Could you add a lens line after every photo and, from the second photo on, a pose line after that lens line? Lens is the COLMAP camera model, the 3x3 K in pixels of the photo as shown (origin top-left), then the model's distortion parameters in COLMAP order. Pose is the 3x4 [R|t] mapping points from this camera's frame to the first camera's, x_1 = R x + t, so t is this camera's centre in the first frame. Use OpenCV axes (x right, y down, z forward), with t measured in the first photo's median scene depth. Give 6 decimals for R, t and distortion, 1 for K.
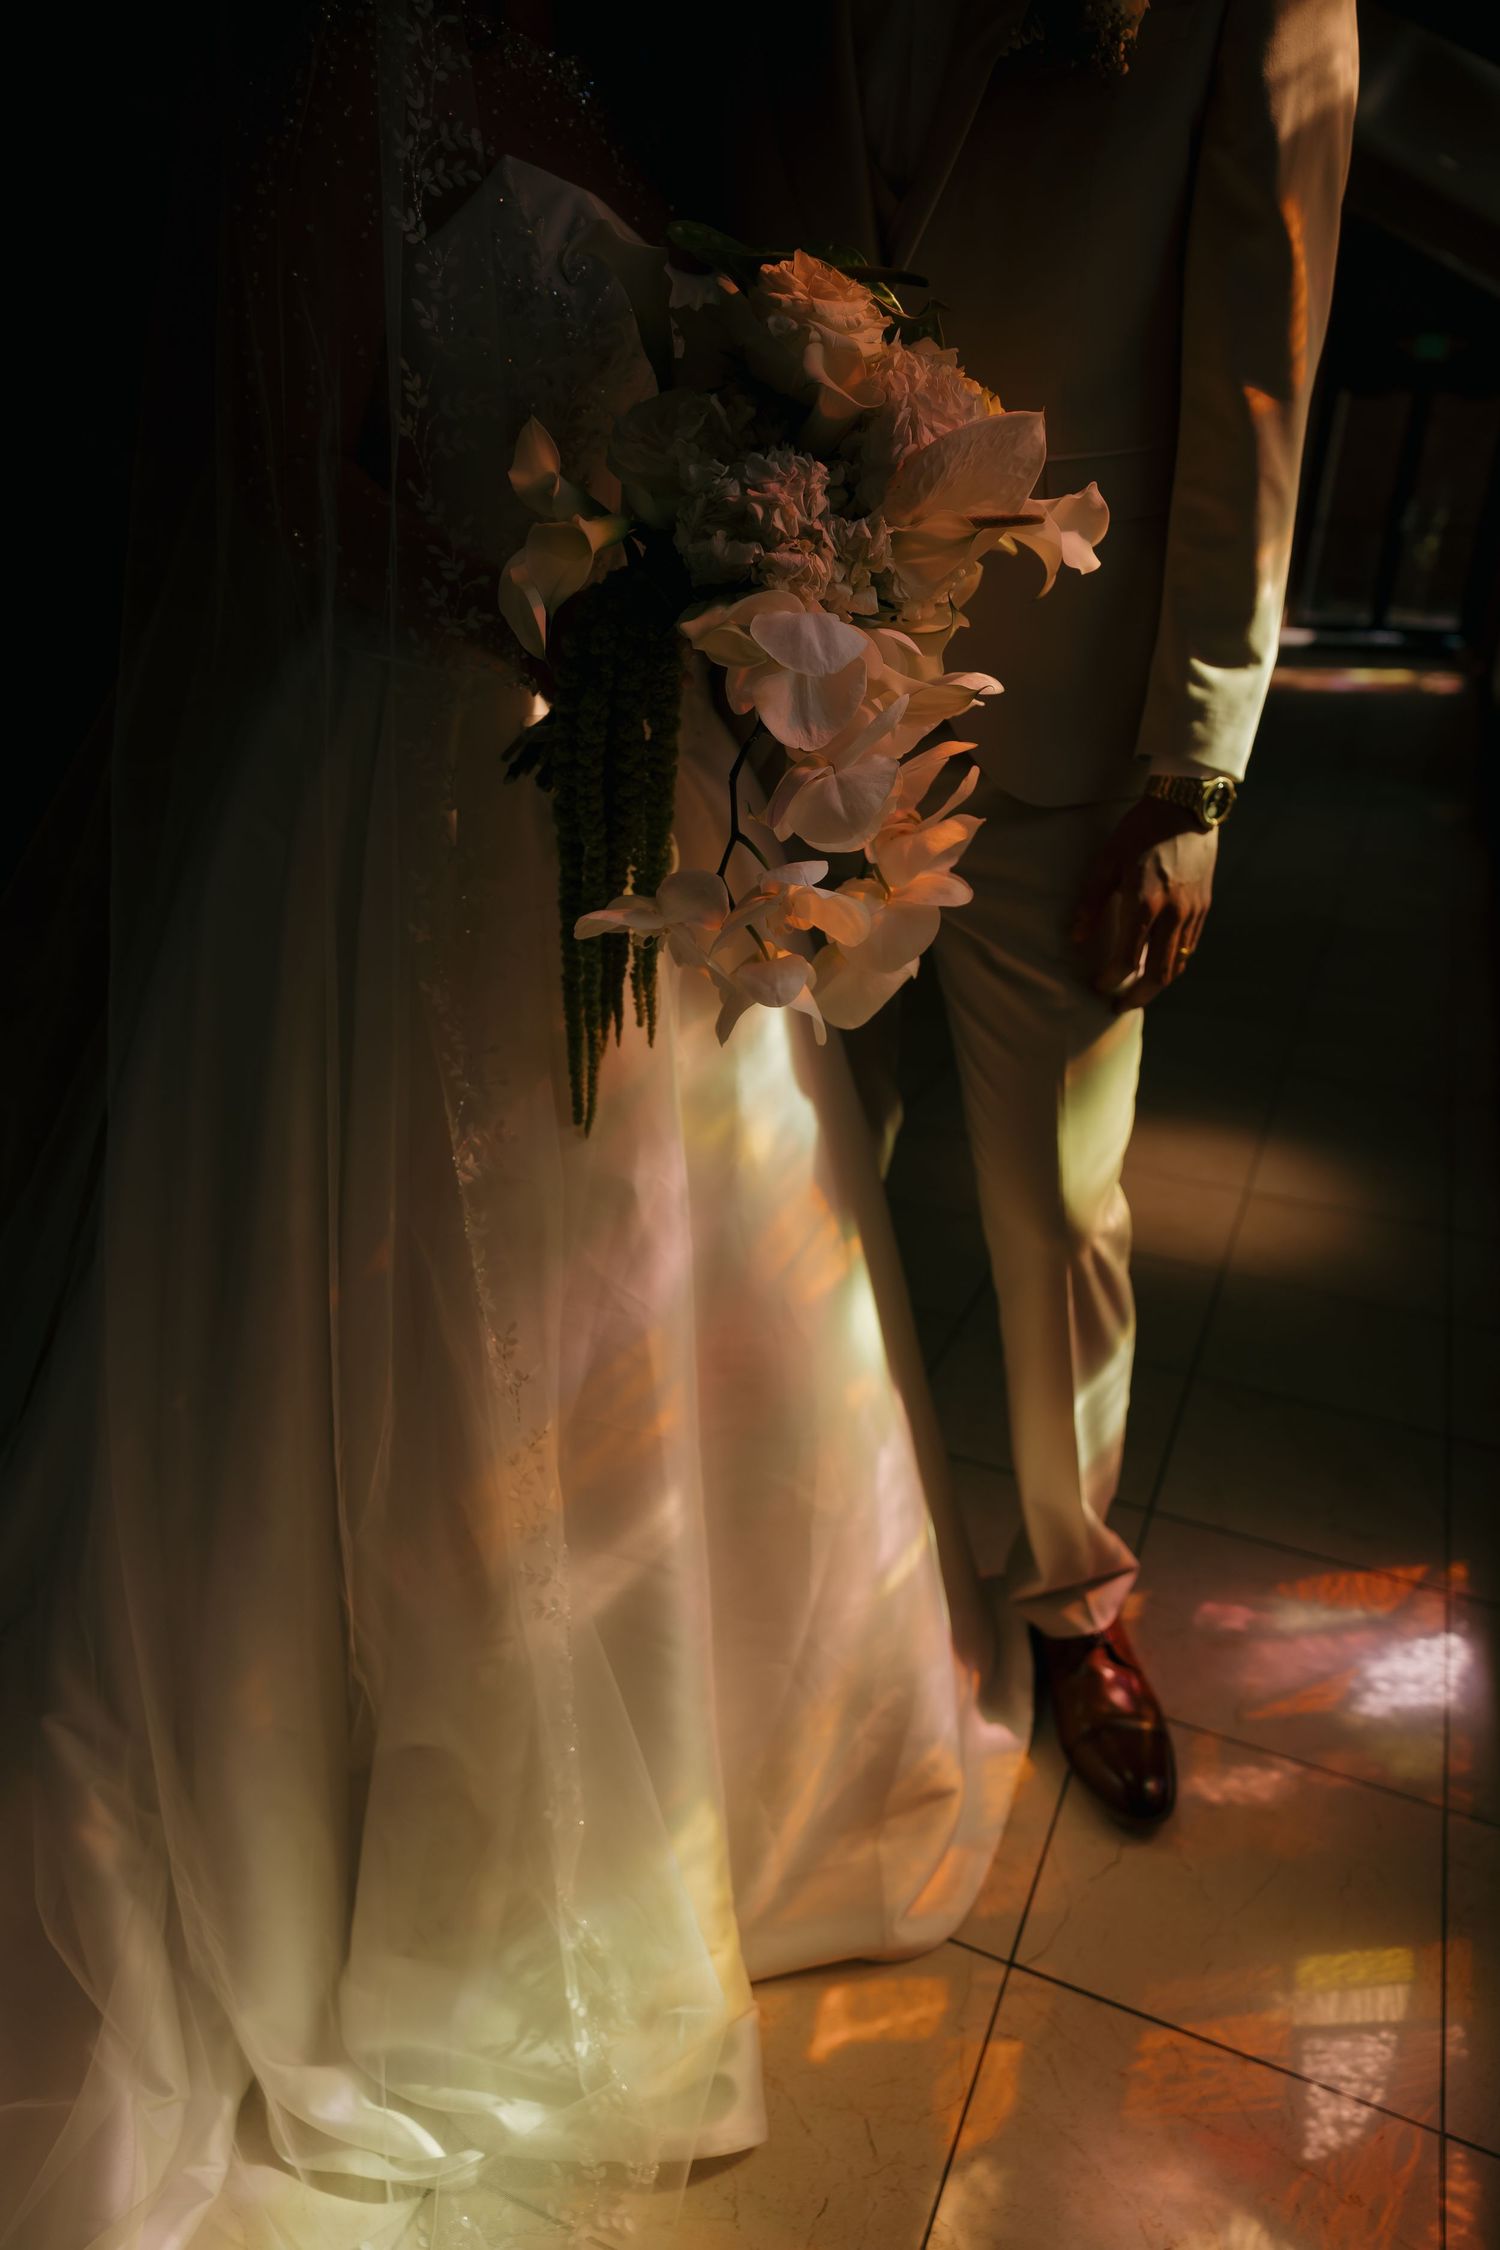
lens RADIAL K [[1430.5, 0, 738.7], [0, 1430.5, 1110.8], [0, 0, 1]] dist [0.001994, 0.001755]
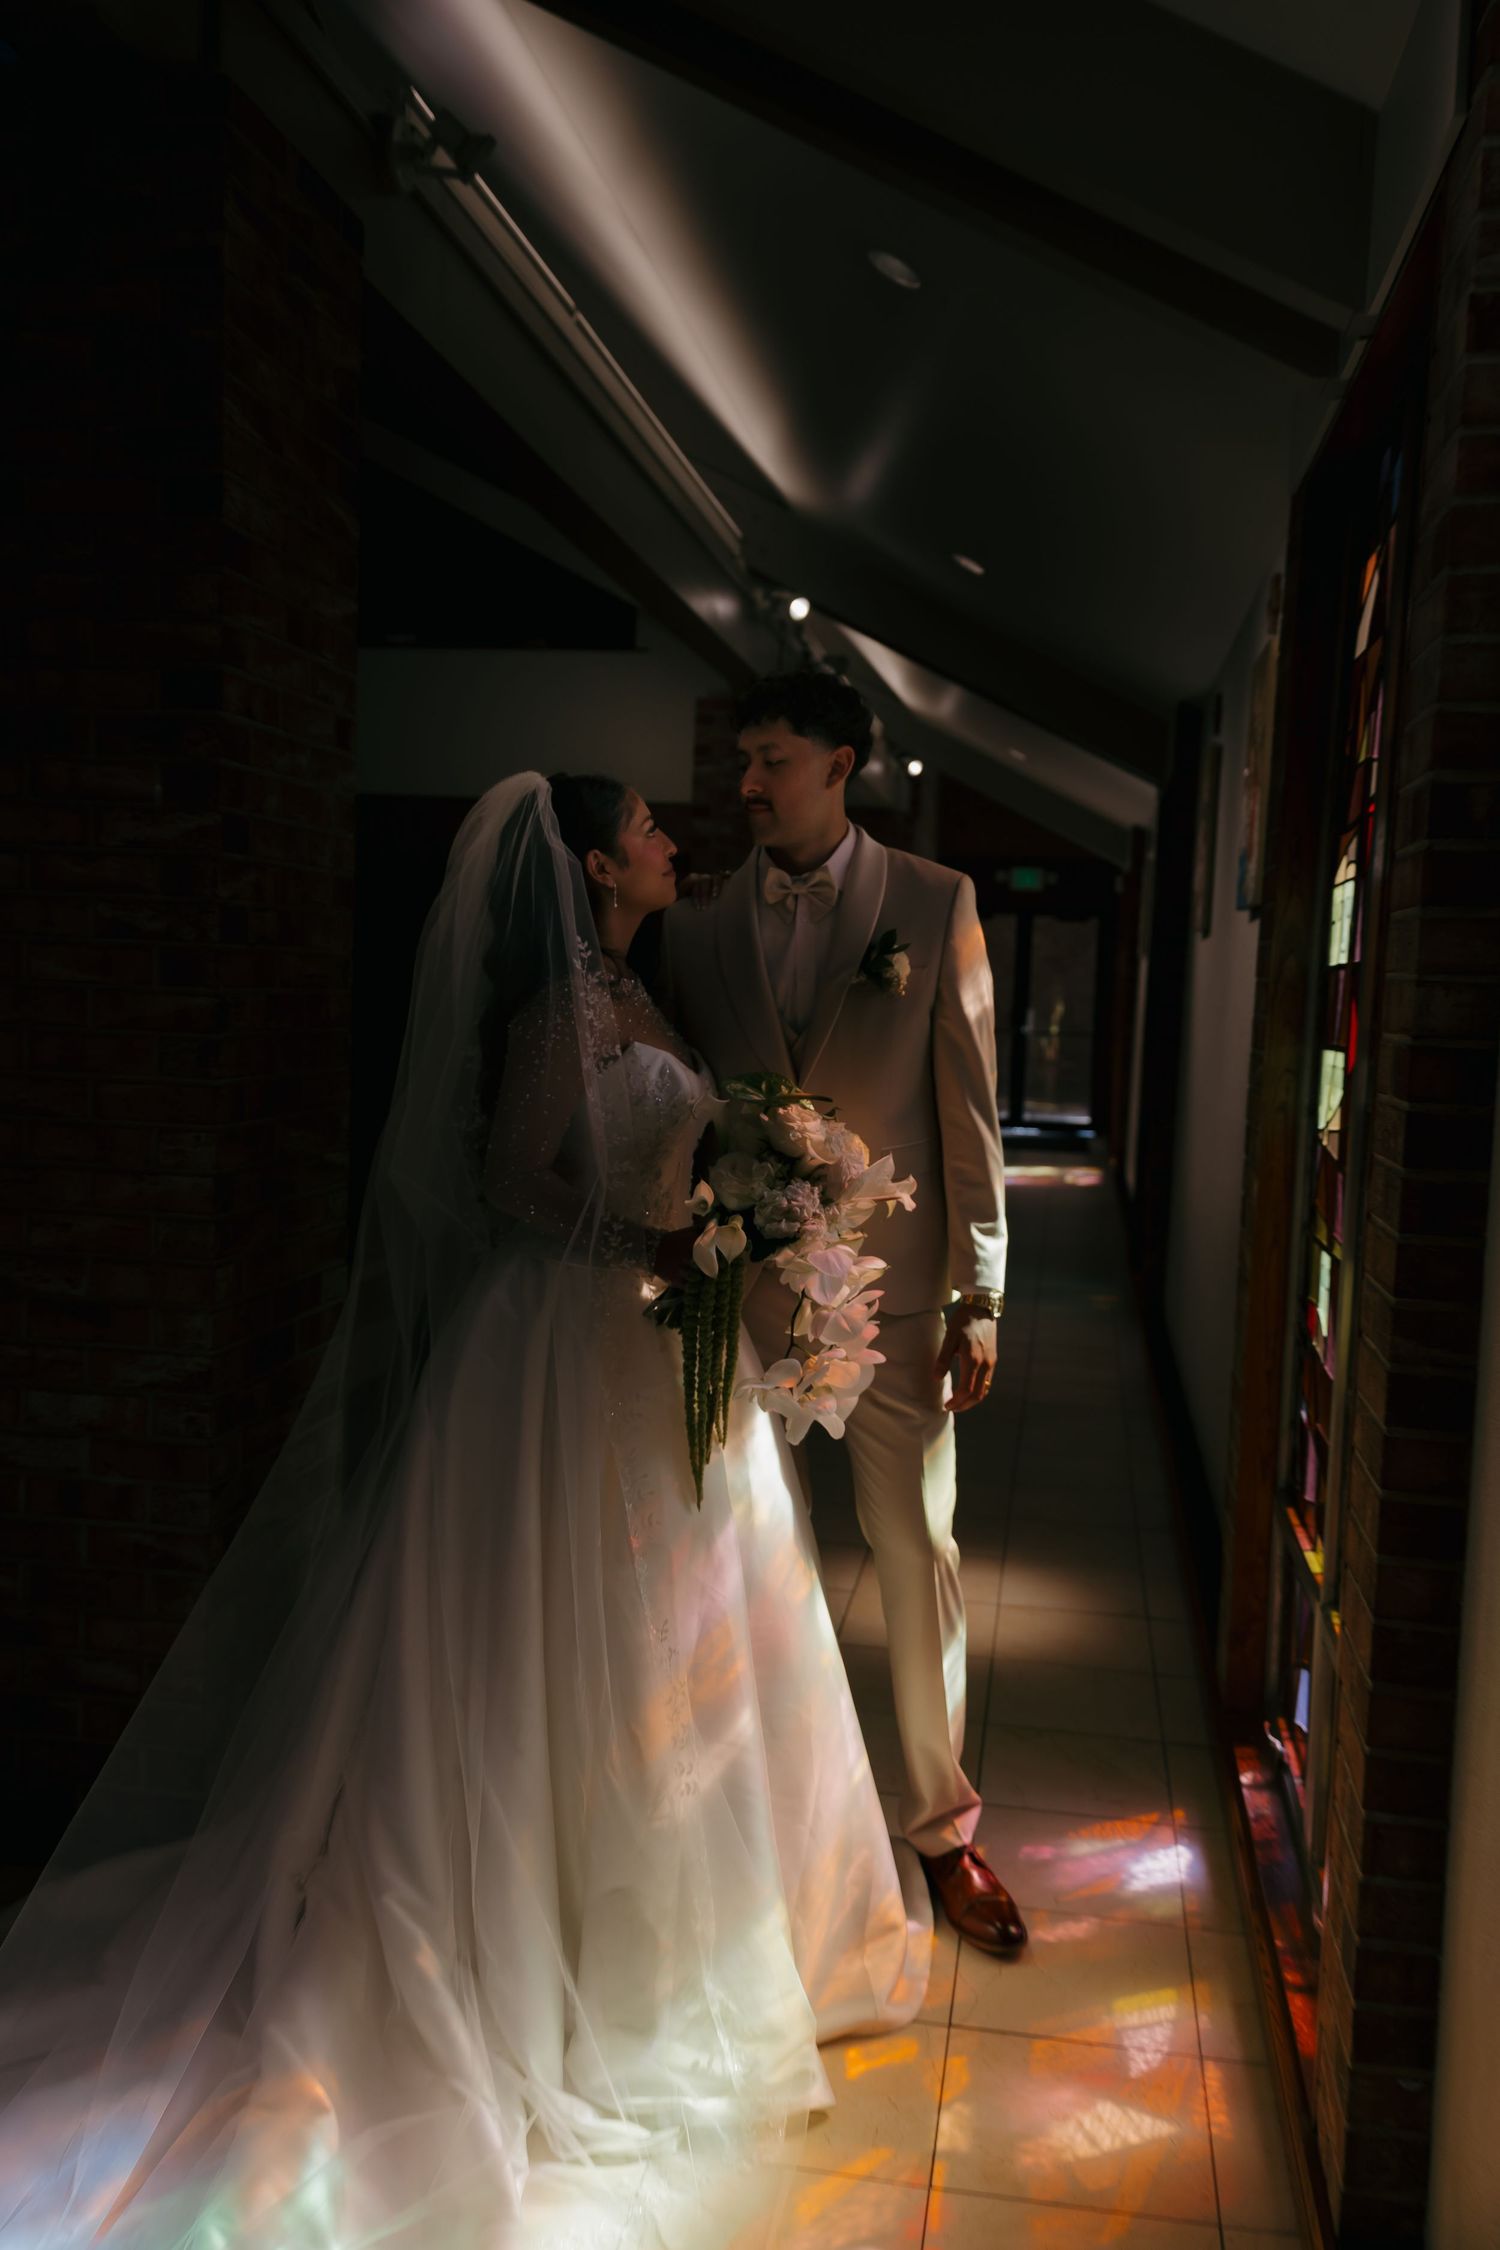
lens RADIAL K [[1430.5, 0, 738.7], [0, 1430.5, 1110.8], [0, 0, 1]] dist [0.001994, 0.001755]
pose [[0.979046, -0.007472, 0.203501, -0.370647], [0.075499, 0.941424, -0.328664, 0.132952], [-0.189125, 0.337141, 0.922262, -0.810939]]
